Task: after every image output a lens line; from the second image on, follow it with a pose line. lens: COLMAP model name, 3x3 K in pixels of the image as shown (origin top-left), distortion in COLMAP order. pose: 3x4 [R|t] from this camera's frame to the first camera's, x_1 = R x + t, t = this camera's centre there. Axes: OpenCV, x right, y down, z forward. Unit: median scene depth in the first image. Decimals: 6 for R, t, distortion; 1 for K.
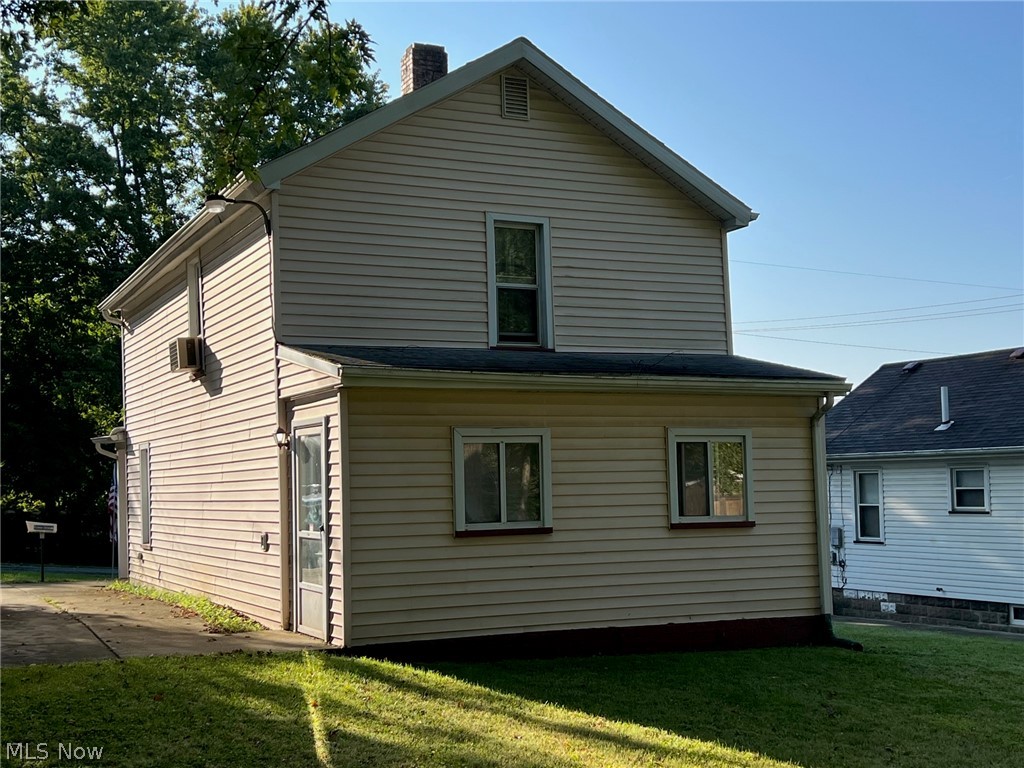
lens RADIAL K [[1344.3, 0, 511.5], [0, 1344.3, 384.9], [0, 0, 1]] dist [0.006378, 0.000000]
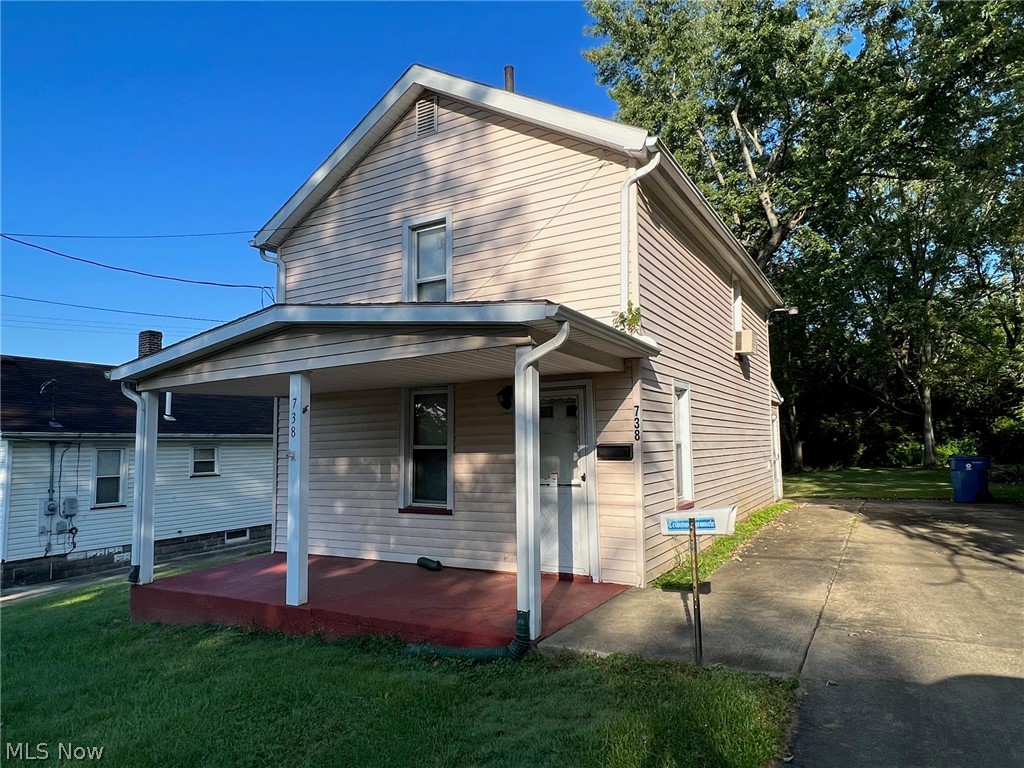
lens RADIAL K [[635.7, 0, 516.1], [0, 635.7, 391.7], [0, 0, 1]] dist [0.006787, 0.001419]
pose [[-0.572300, 0.101315, 0.813761, -0.428429], [-0.029934, 0.989096, -0.144196, 0.087171], [-0.819497, -0.106882, -0.563028, 1.047321]]
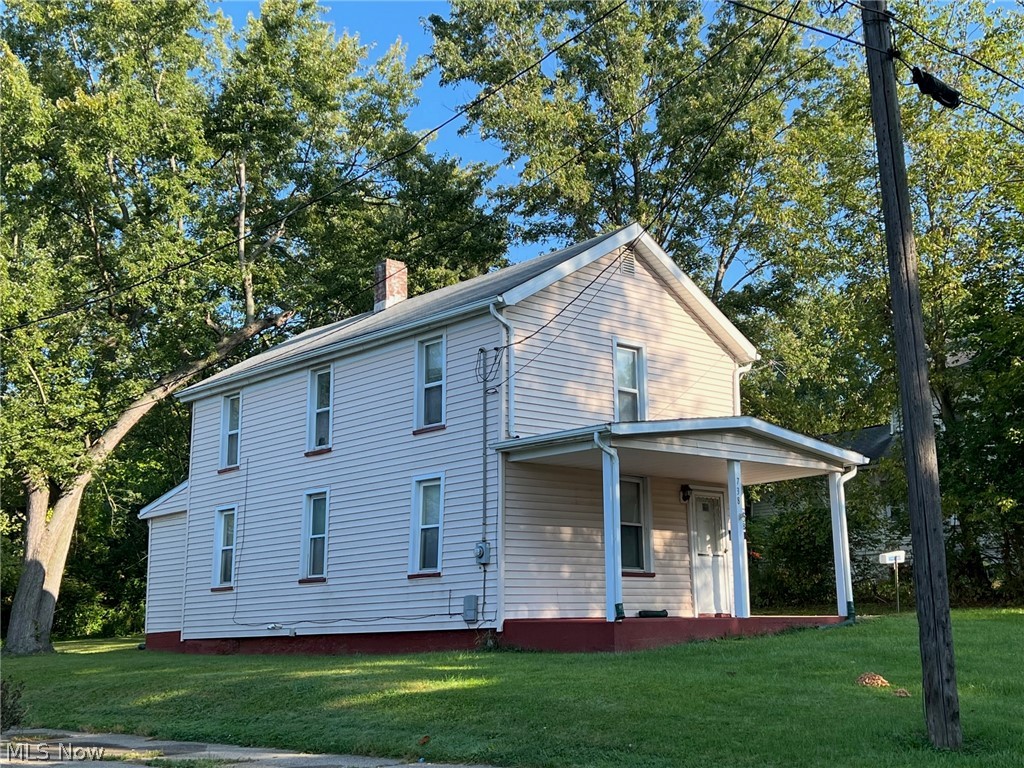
lens RADIAL K [[1253.4, 0, 512.1], [0, 1253.4, 380.6], [0, 0, 1]] dist [0.003931, 0.000000]
pose [[-0.956477, -0.020244, -0.291104, 0.969798], [0.060295, 0.962352, -0.265033, 0.324582], [0.285510, -0.271050, -0.919247, 2.416824]]
